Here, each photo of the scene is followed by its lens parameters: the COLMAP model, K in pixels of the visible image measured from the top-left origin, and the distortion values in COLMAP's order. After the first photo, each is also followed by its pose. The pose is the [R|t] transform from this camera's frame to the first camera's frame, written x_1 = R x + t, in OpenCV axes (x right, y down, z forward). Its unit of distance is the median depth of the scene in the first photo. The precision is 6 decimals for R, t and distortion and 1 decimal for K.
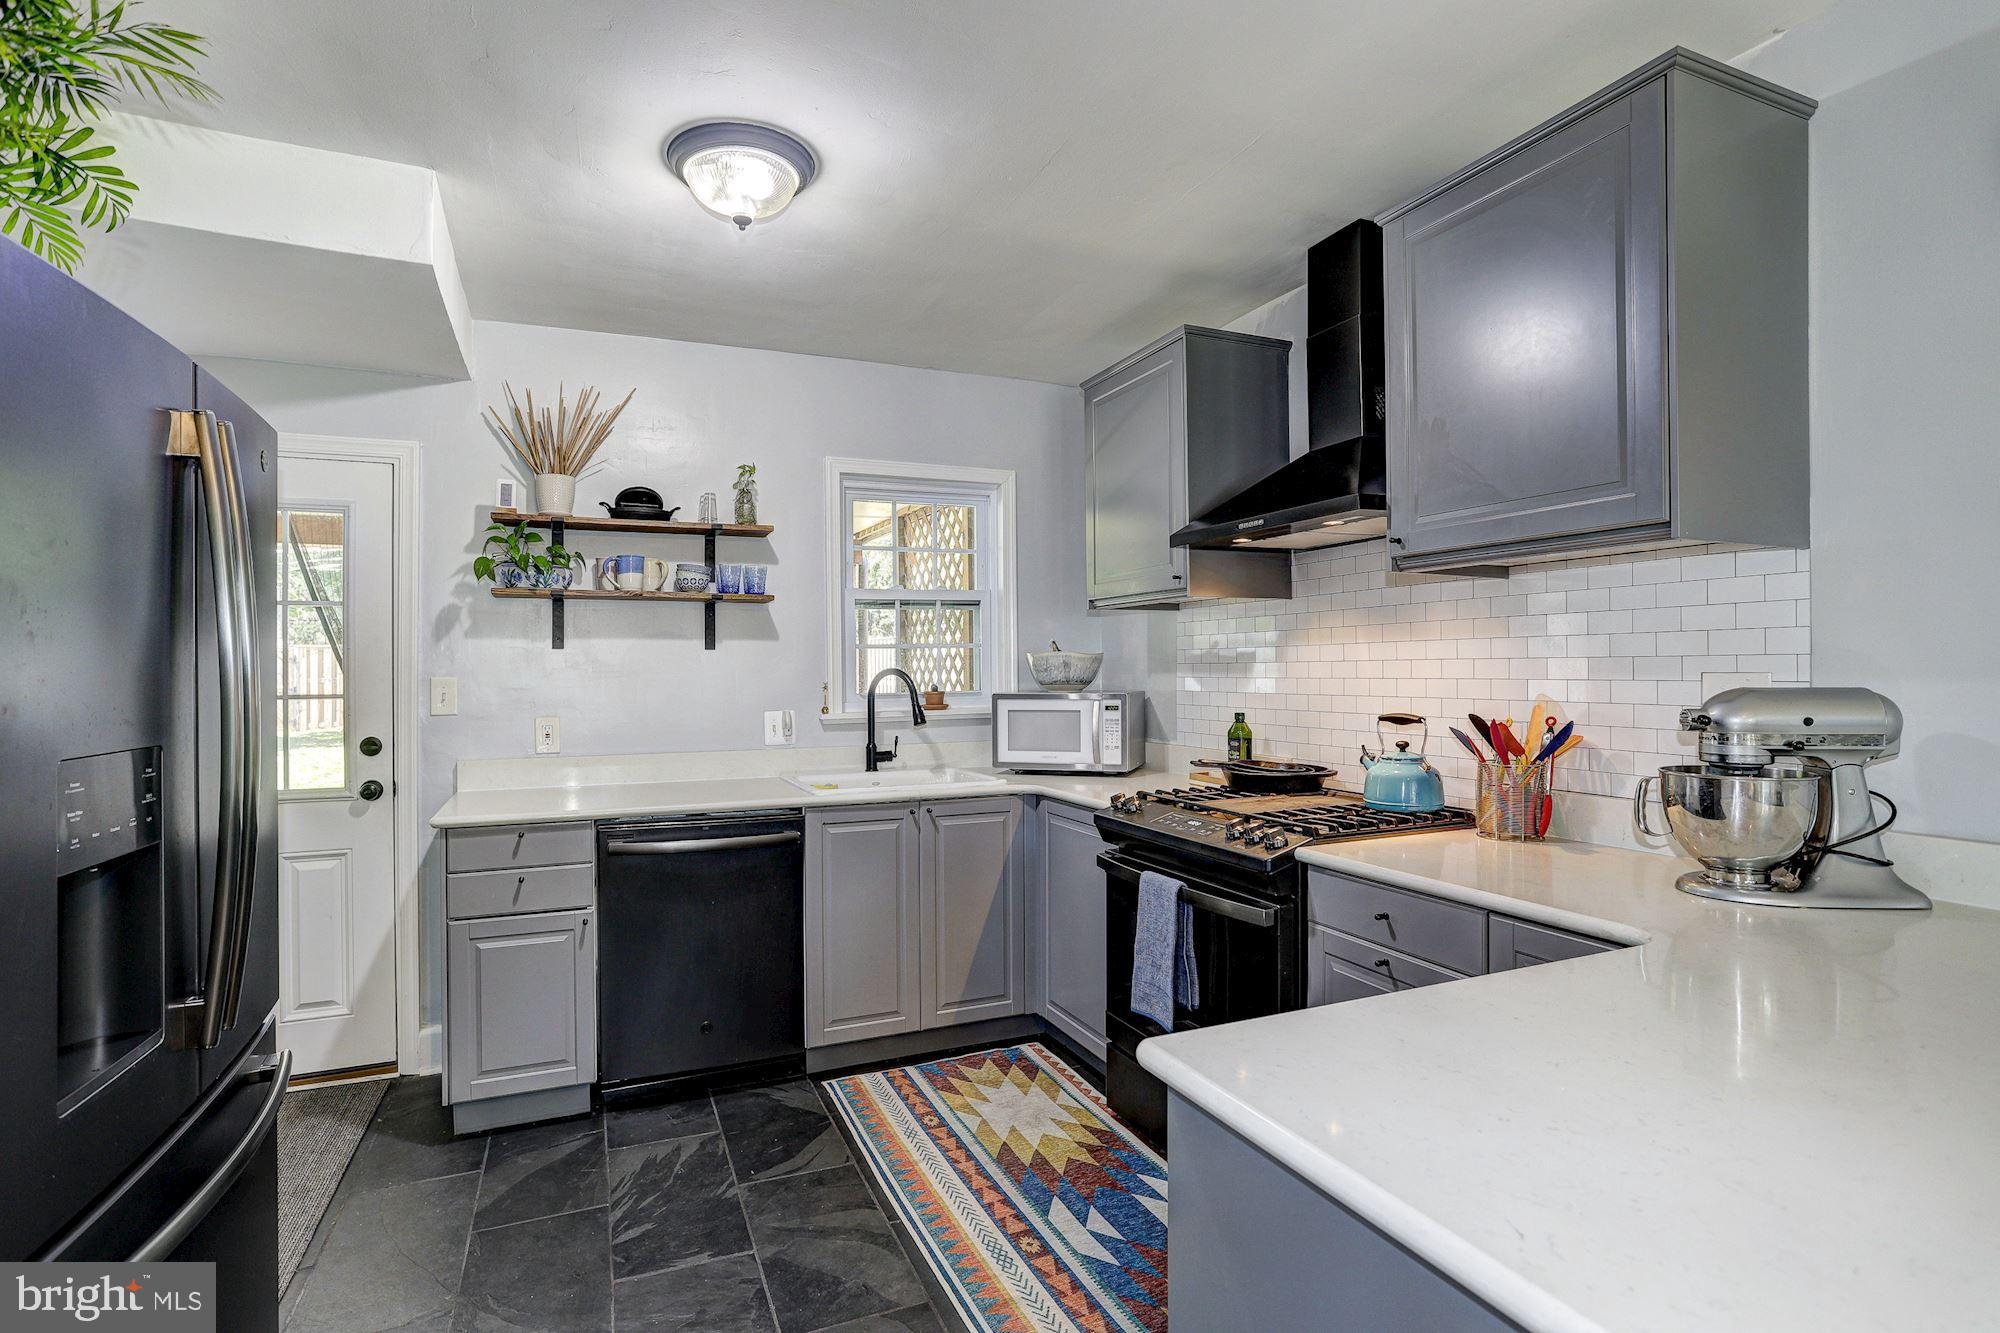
lens RADIAL K [[969.6, 0, 987.9], [0, 969.6, 665.6], [0, 0, 1]] dist [-0.045730, 0.023686]
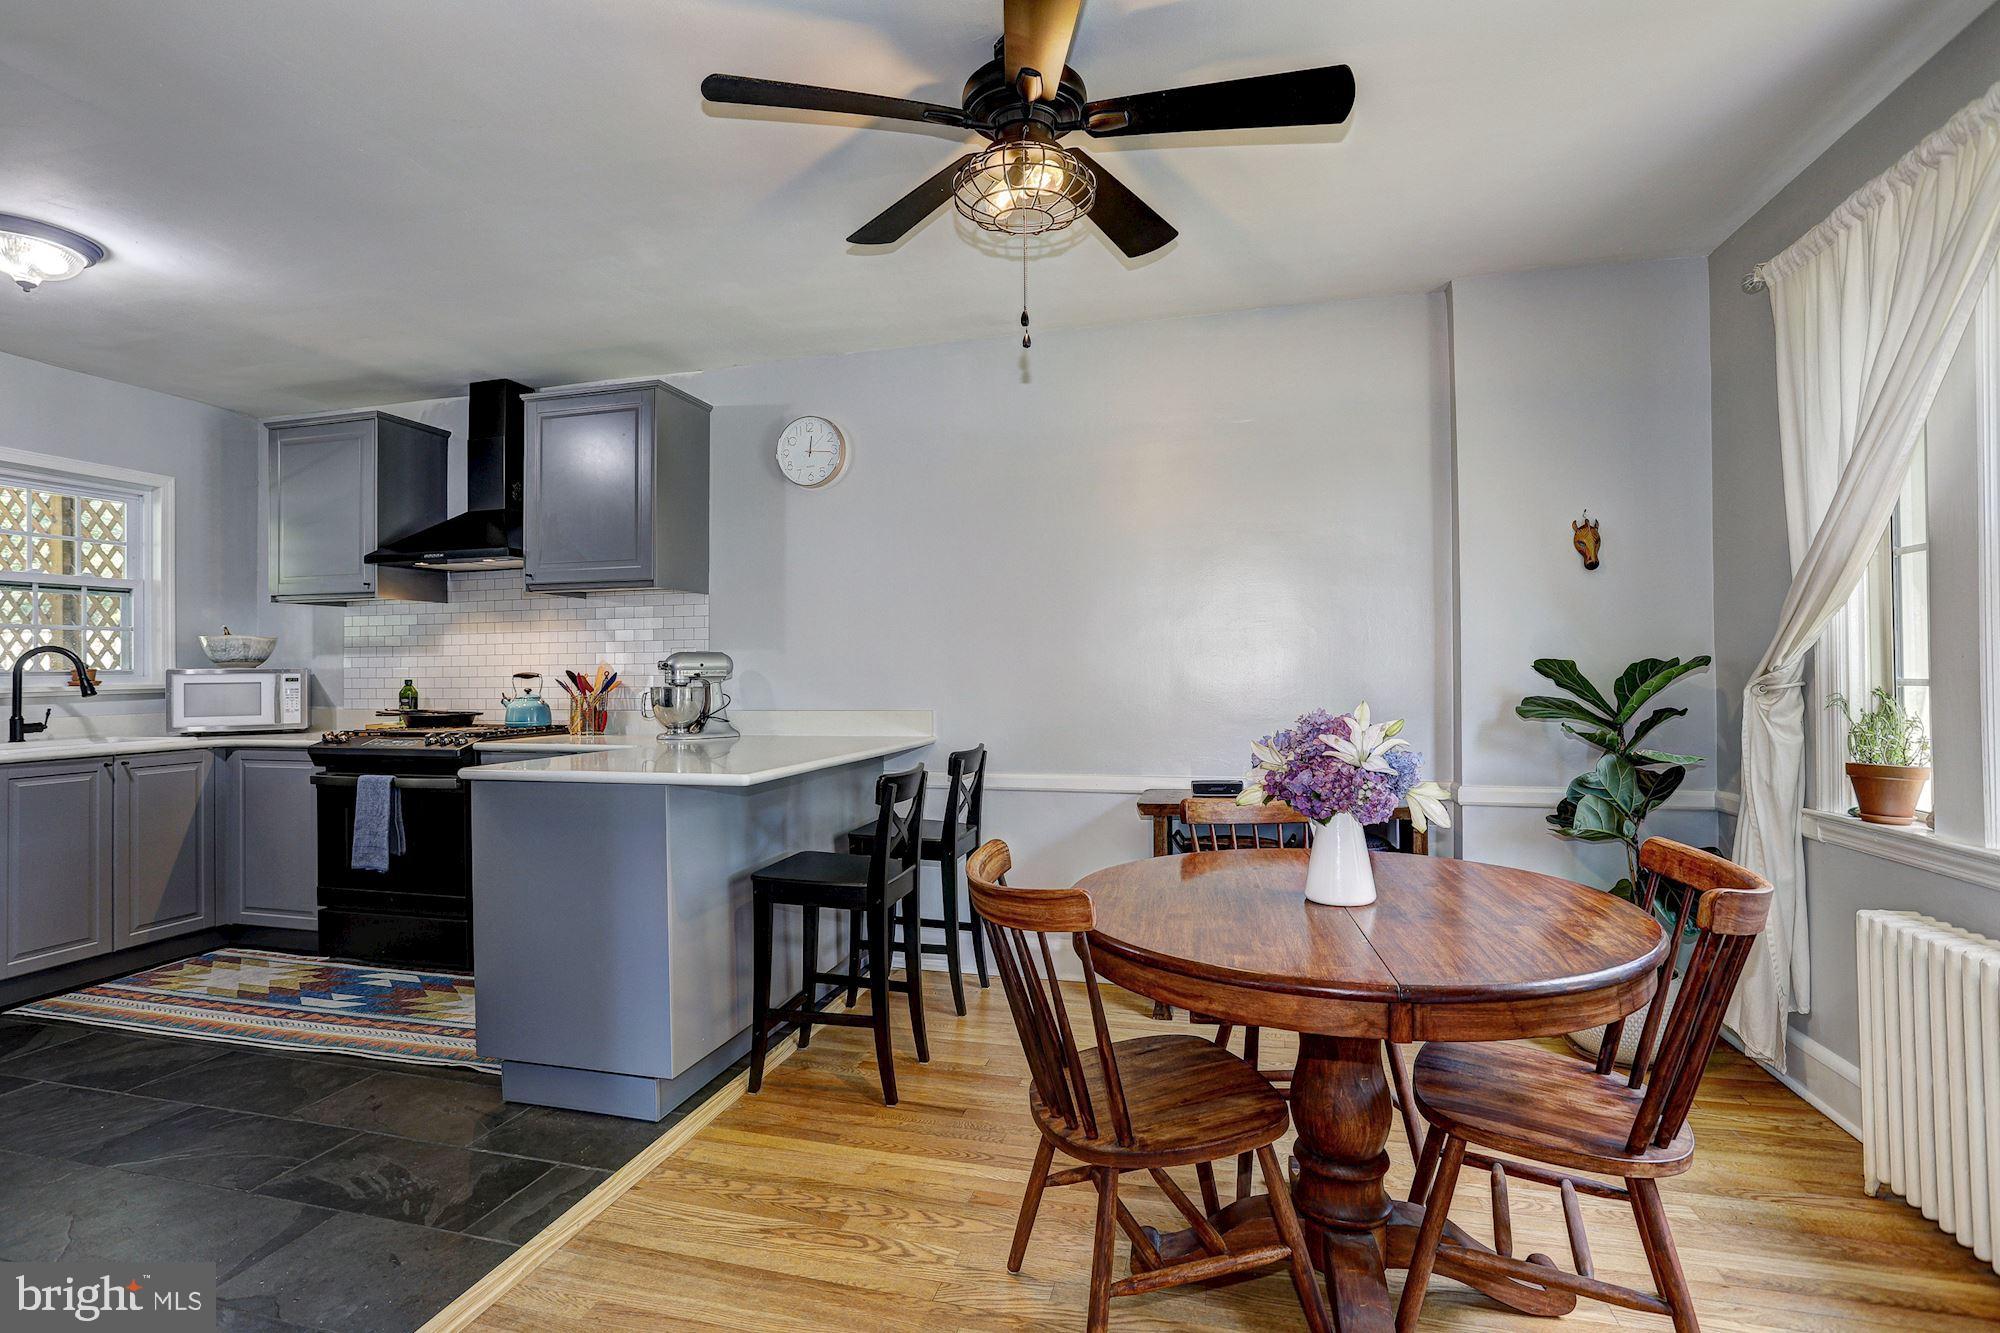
lens RADIAL K [[969.6, 0, 987.4], [0, 969.6, 662.5], [0, 0, 1]] dist [-0.045730, 0.023686]
pose [[0.621031, 0.007146, 0.783754, -0.384138], [0.002550, 0.999935, -0.011138, 0.048979], [-0.783782, 0.008915, 0.620972, -0.677875]]
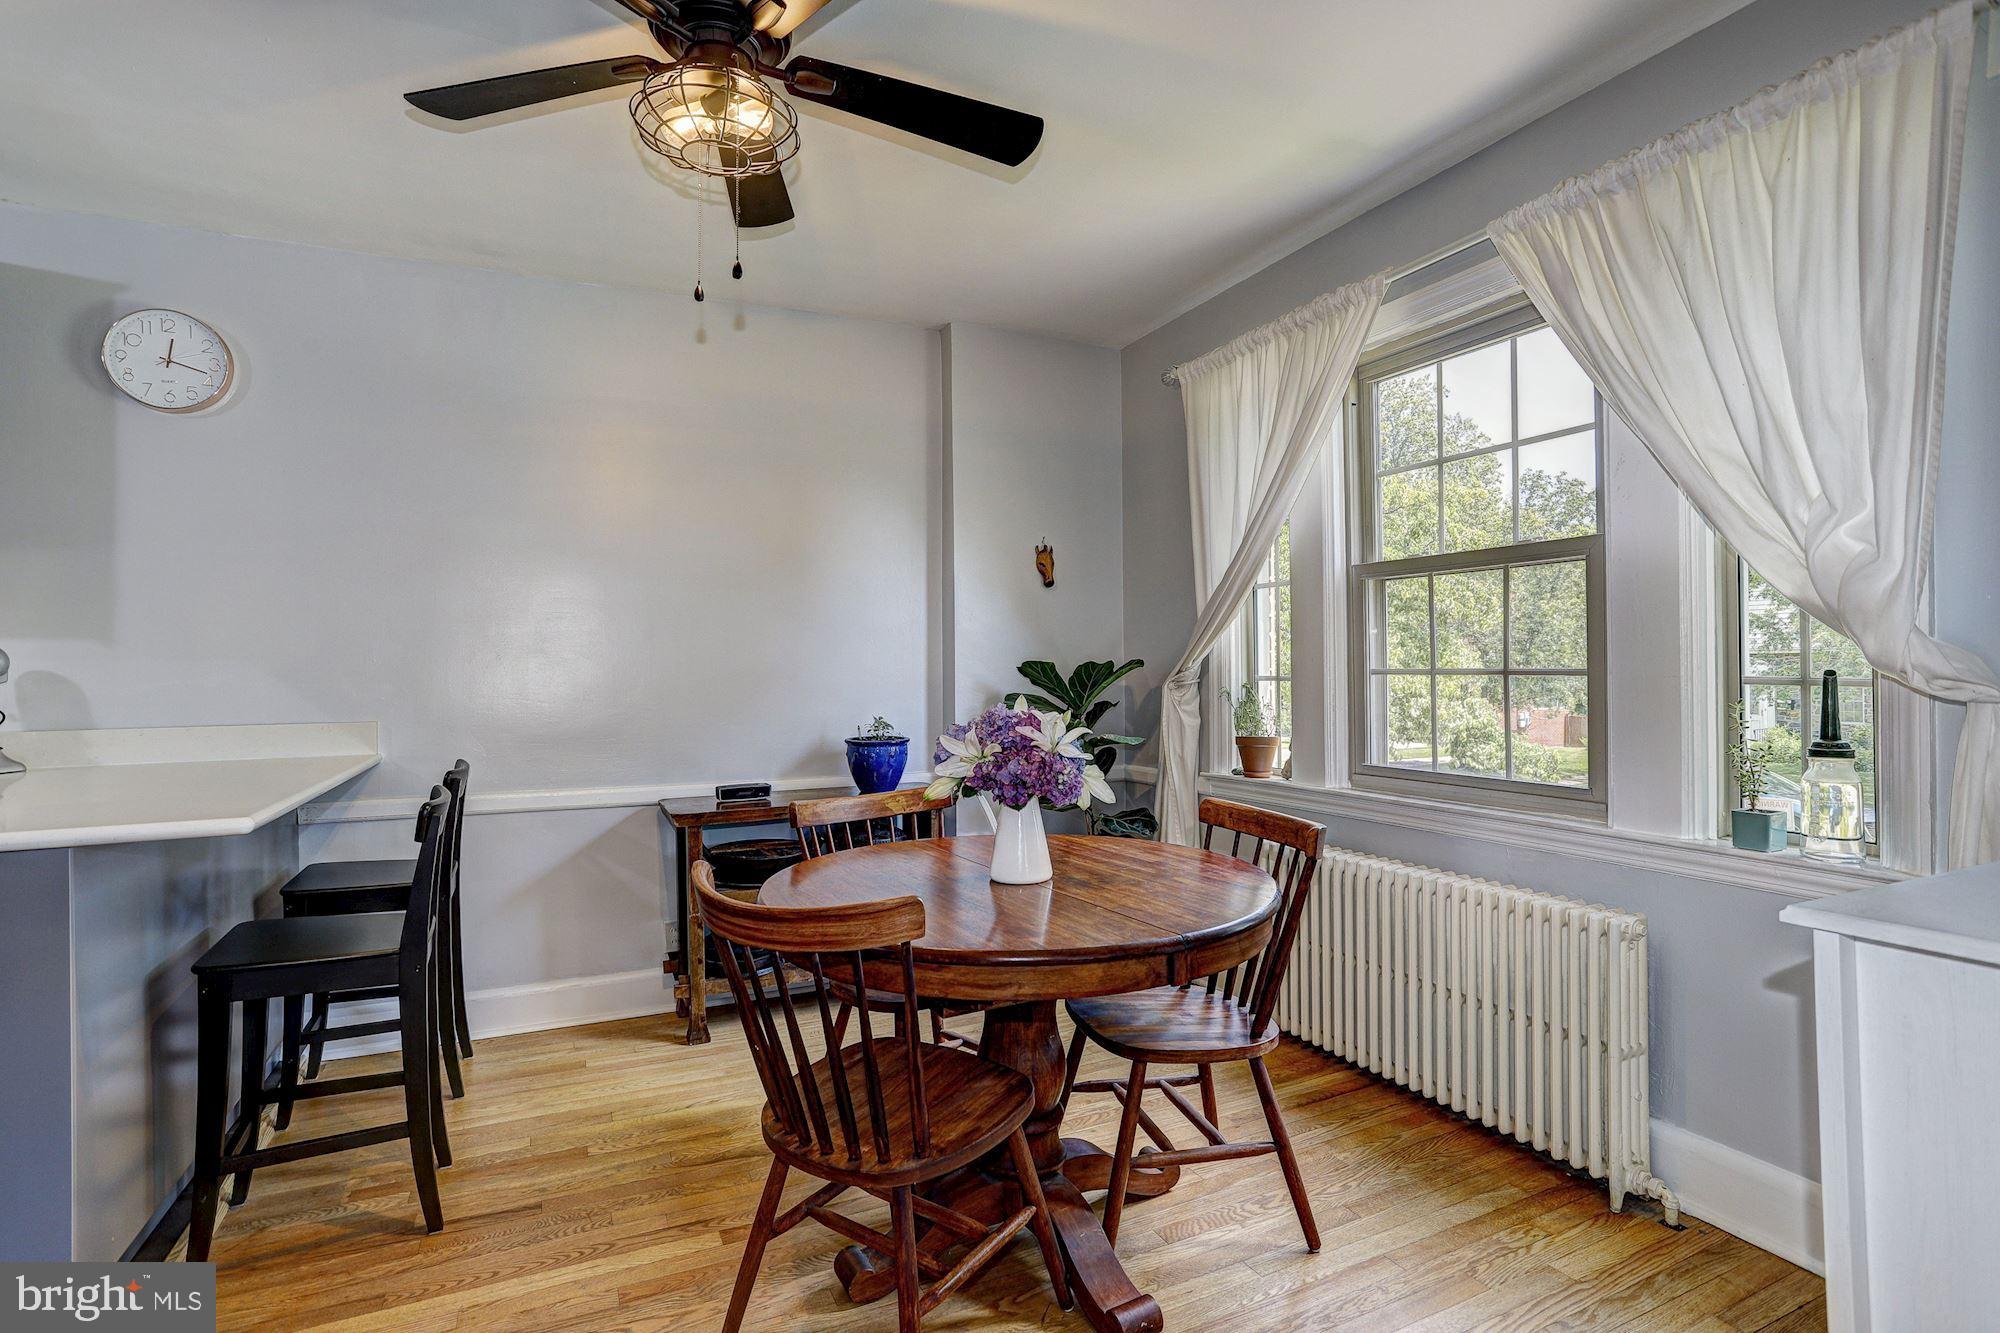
lens RADIAL K [[969.6, 0, 990.2], [0, 969.6, 663.2], [0, 0, 1]] dist [-0.045730, 0.023686]
pose [[-0.028719, 0.013109, 0.999502, -0.442060], [0.005775, 0.999899, -0.012948, 0.054189], [-0.999571, 0.005400, -0.028792, -0.395386]]
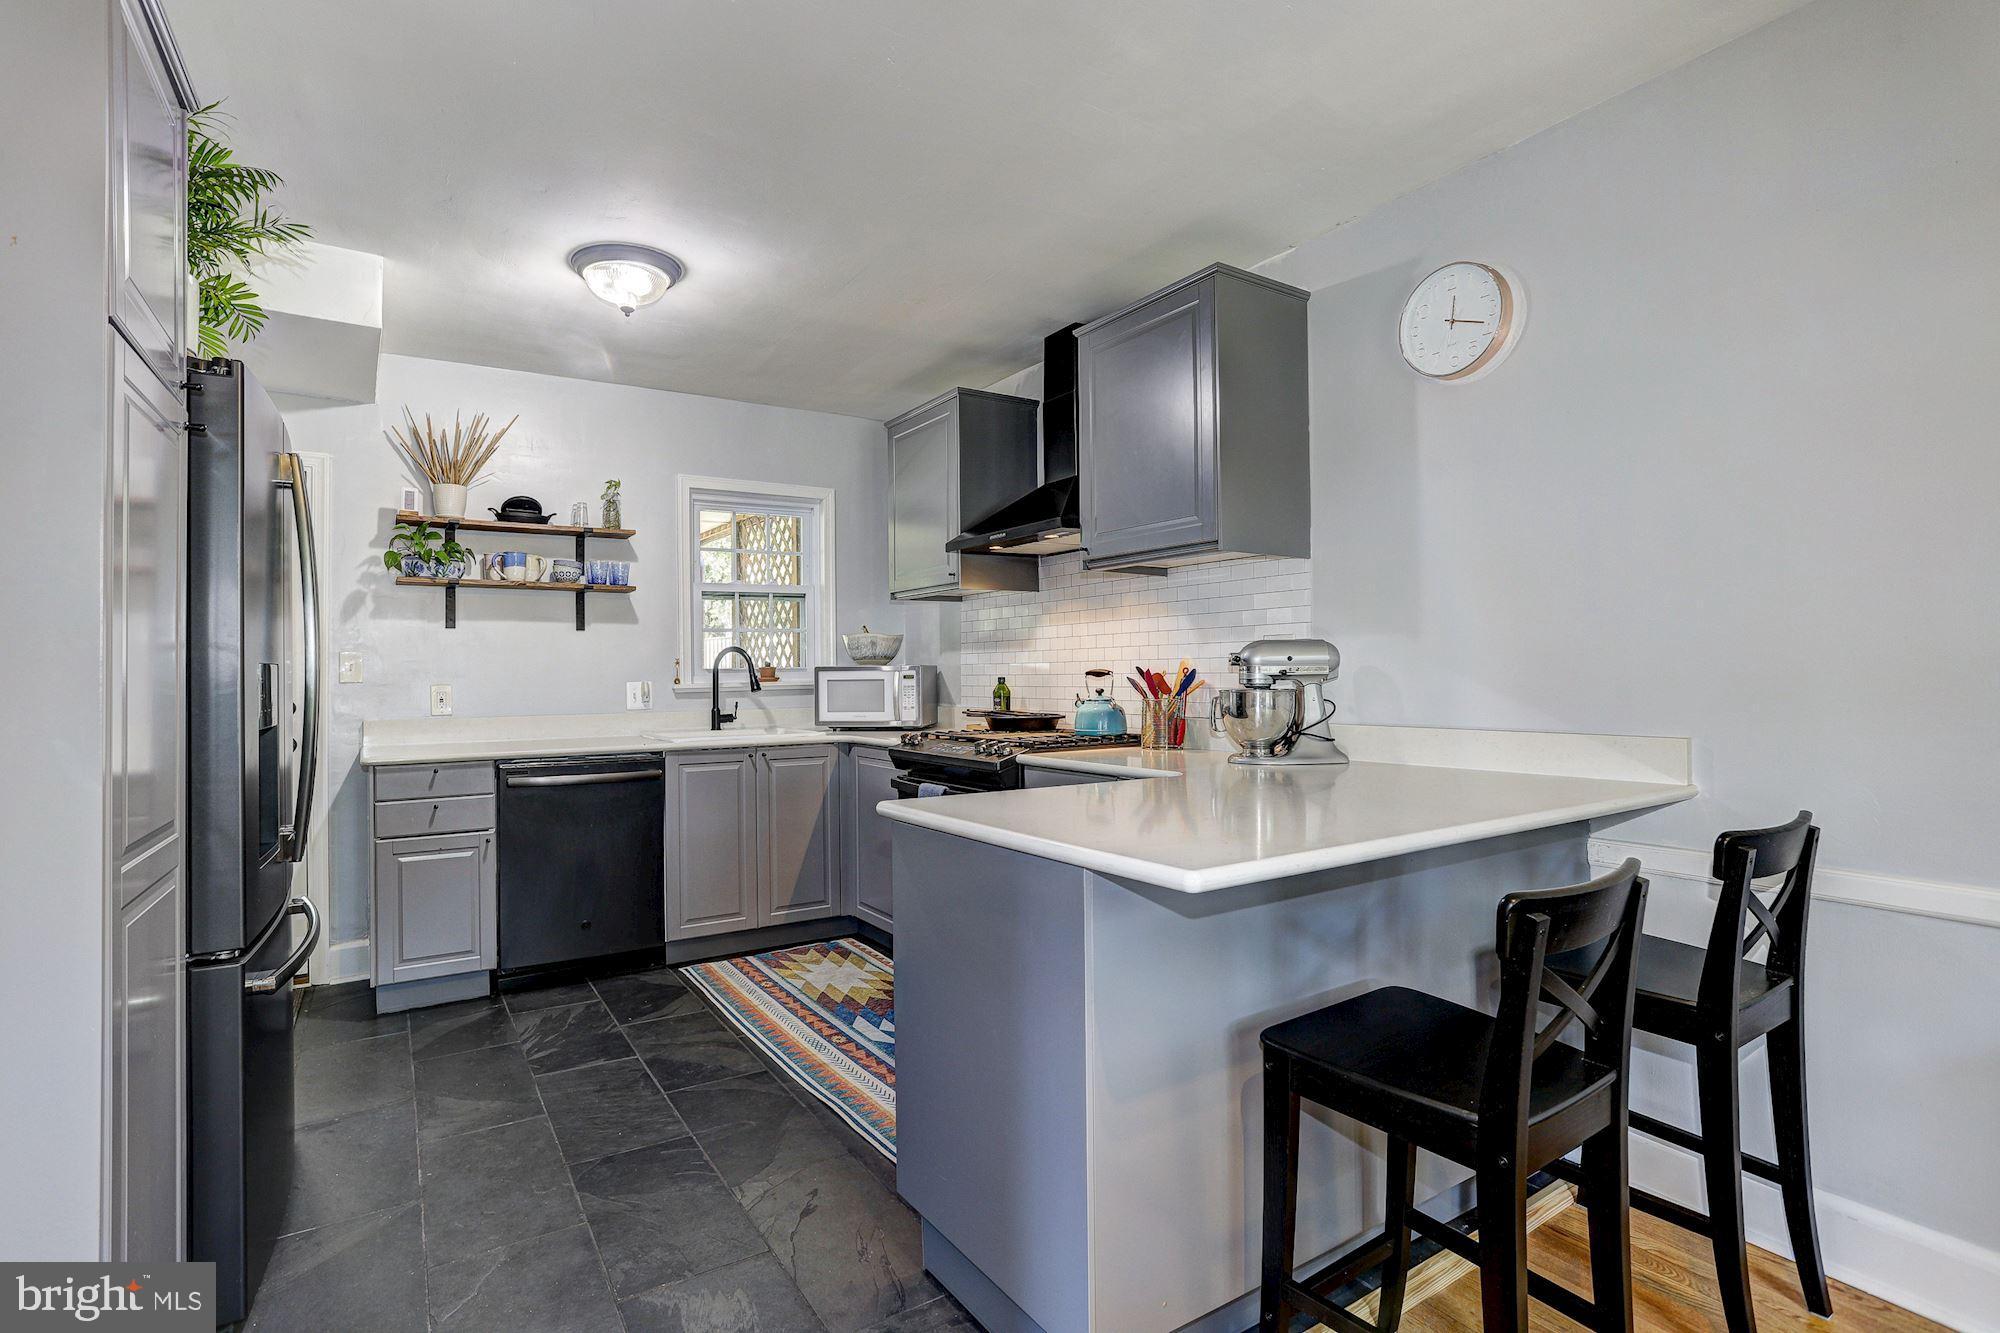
lens RADIAL K [[969.6, 0, 985.0], [0, 969.6, 665.2], [0, 0, 1]] dist [-0.045730, 0.023686]
pose [[0.985866, -0.001716, 0.167528, 0.015915], [0.002712, 0.999980, -0.005715, 0.047265], [-0.167515, 0.006089, 0.985851, -0.373568]]
